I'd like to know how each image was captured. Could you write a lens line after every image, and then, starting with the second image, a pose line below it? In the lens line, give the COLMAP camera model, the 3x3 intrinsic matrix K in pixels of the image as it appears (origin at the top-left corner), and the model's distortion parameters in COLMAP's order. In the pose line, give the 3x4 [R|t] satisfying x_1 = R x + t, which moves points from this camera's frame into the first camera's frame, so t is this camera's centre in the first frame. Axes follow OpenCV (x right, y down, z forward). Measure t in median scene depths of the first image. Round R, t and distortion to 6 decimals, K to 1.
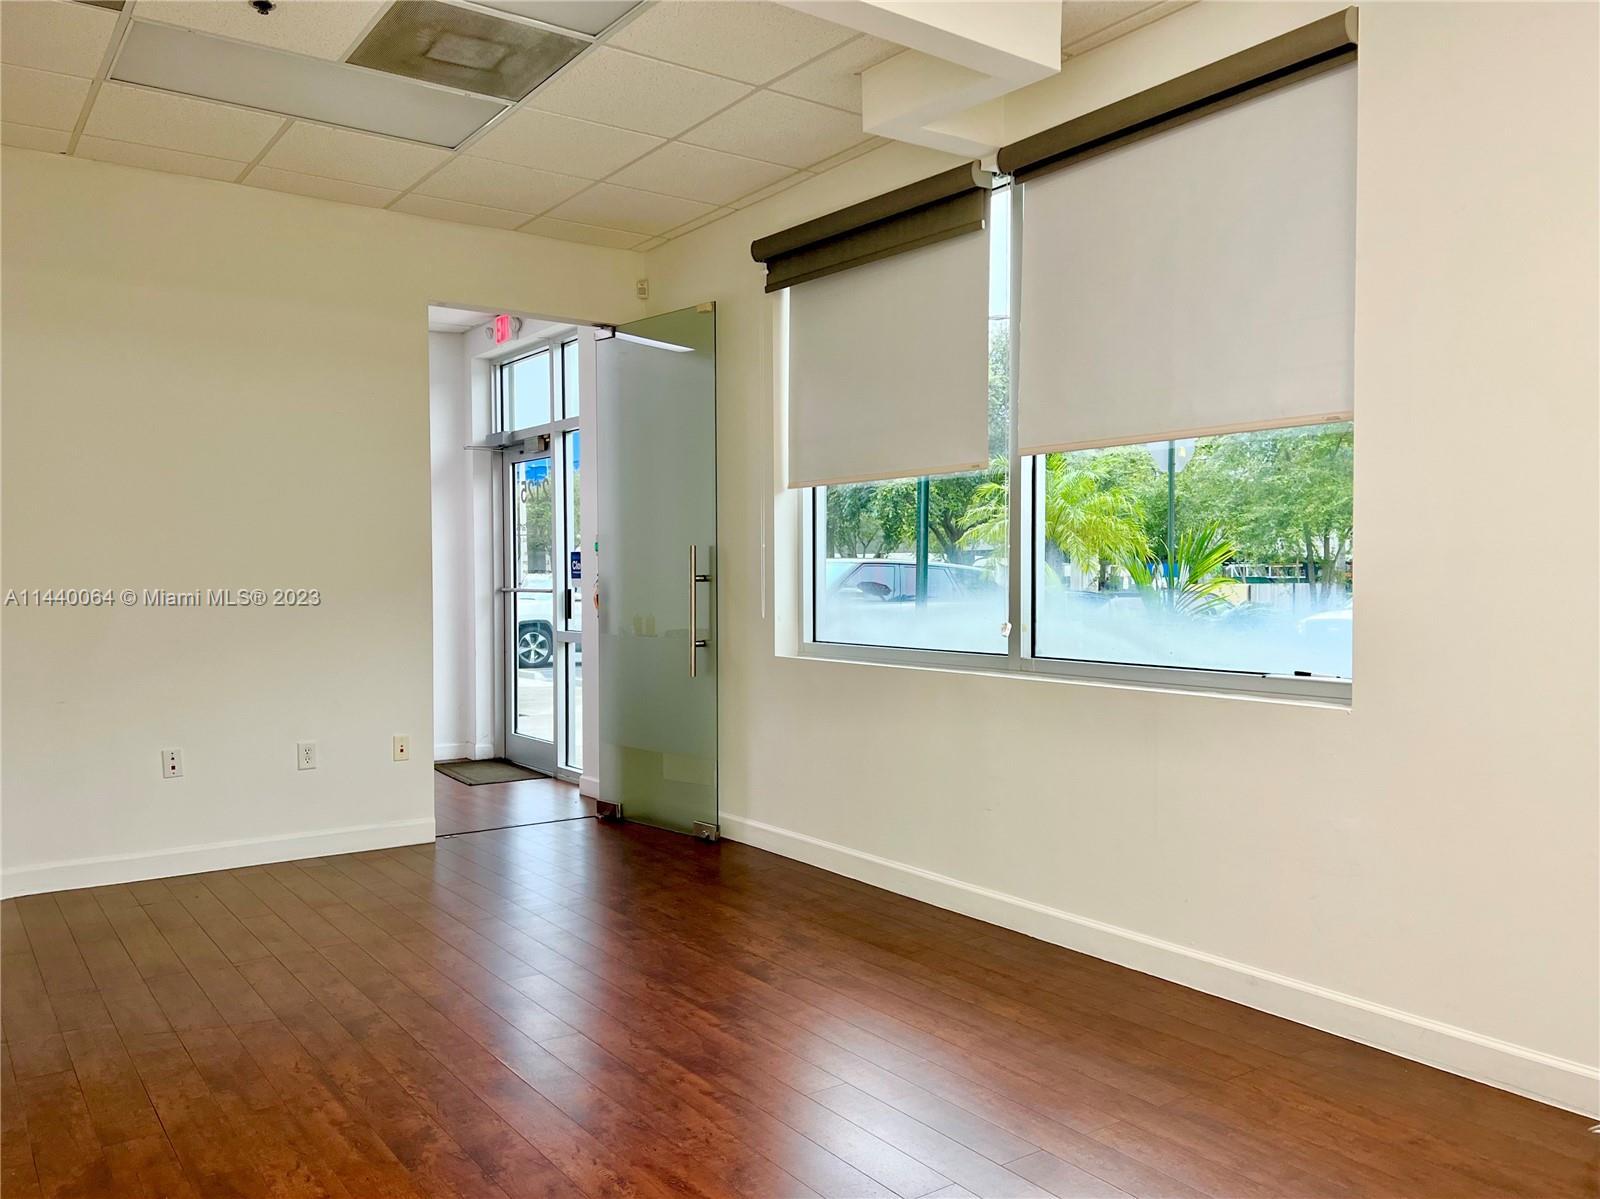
lens RADIAL K [[1214.3, 0, 801.2], [0, 1214.3, 600.6], [0, 0, 1]] dist [0.037070, -0.004163]
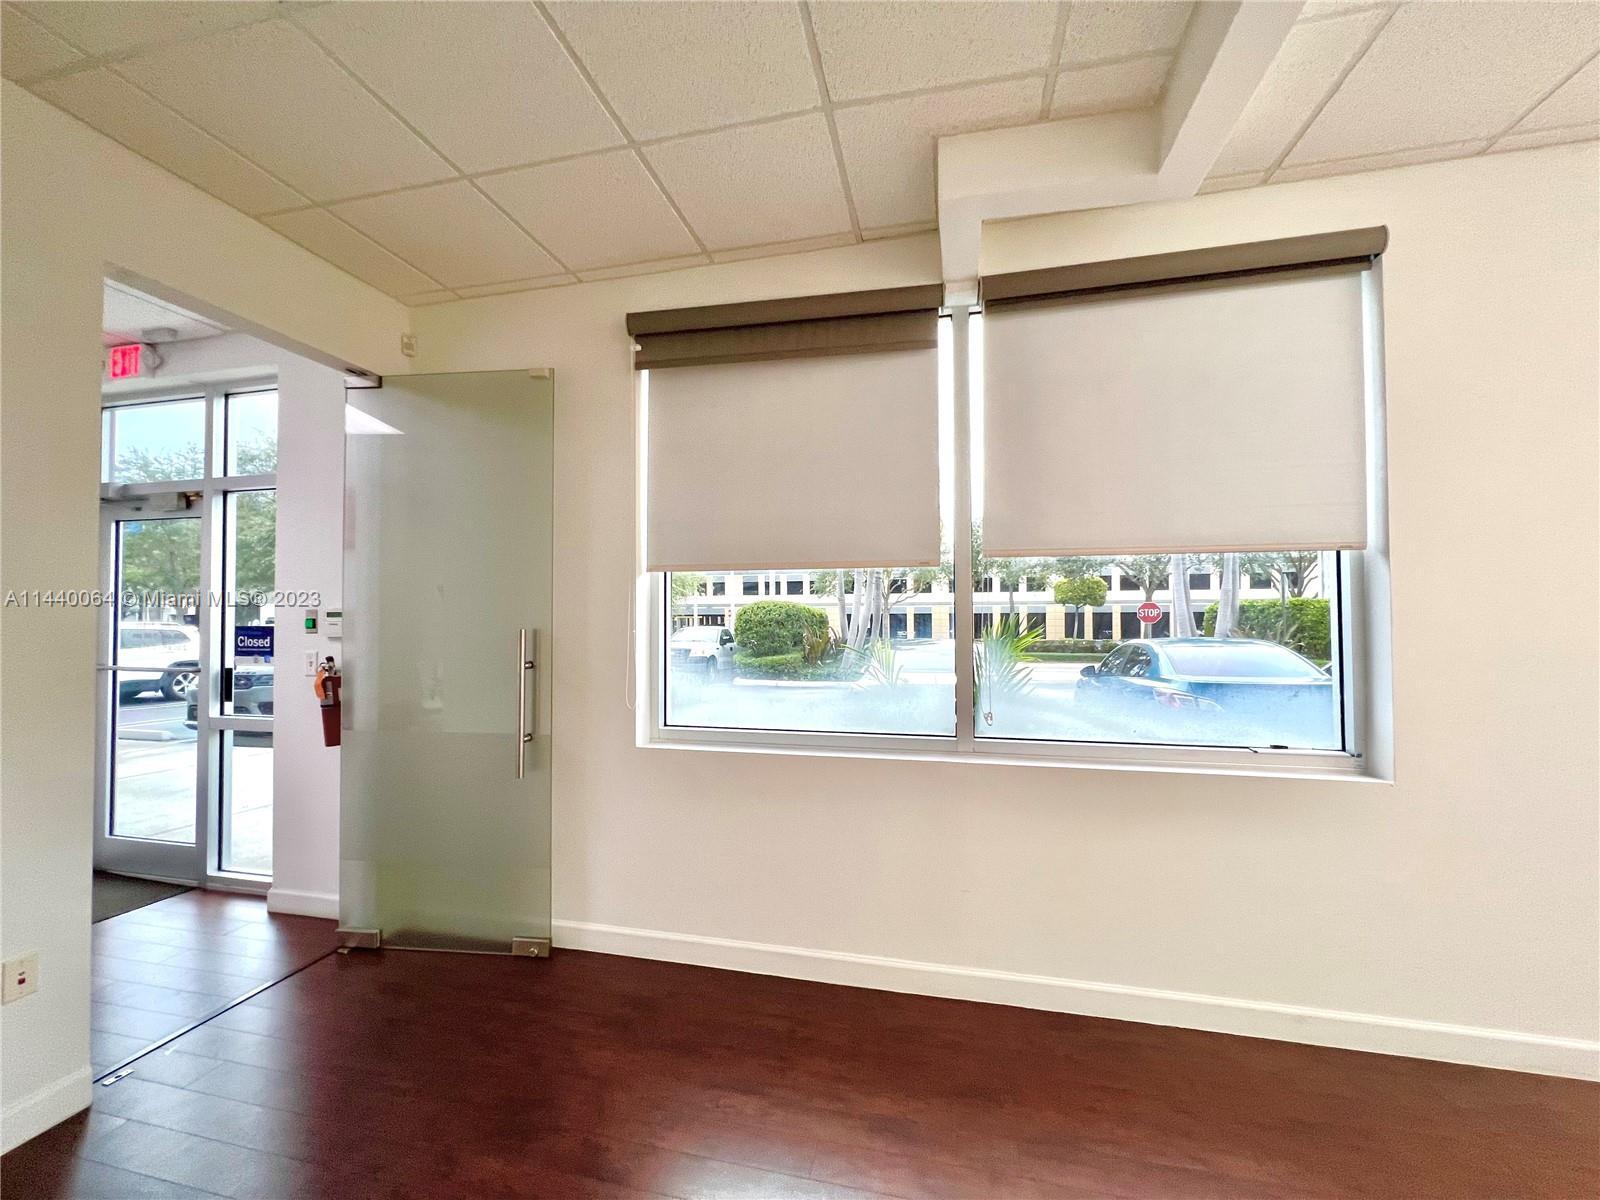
lens RADIAL K [[648.8, 0, 797.9], [0, 648.8, 594.3], [0, 0, 1]] dist [-0.000068, 0.000313]
pose [[0.762066, 0.016953, 0.647278, -0.246521], [0.017675, 0.998740, -0.046967, -0.044903], [-0.647258, 0.047232, 0.760806, 0.501698]]
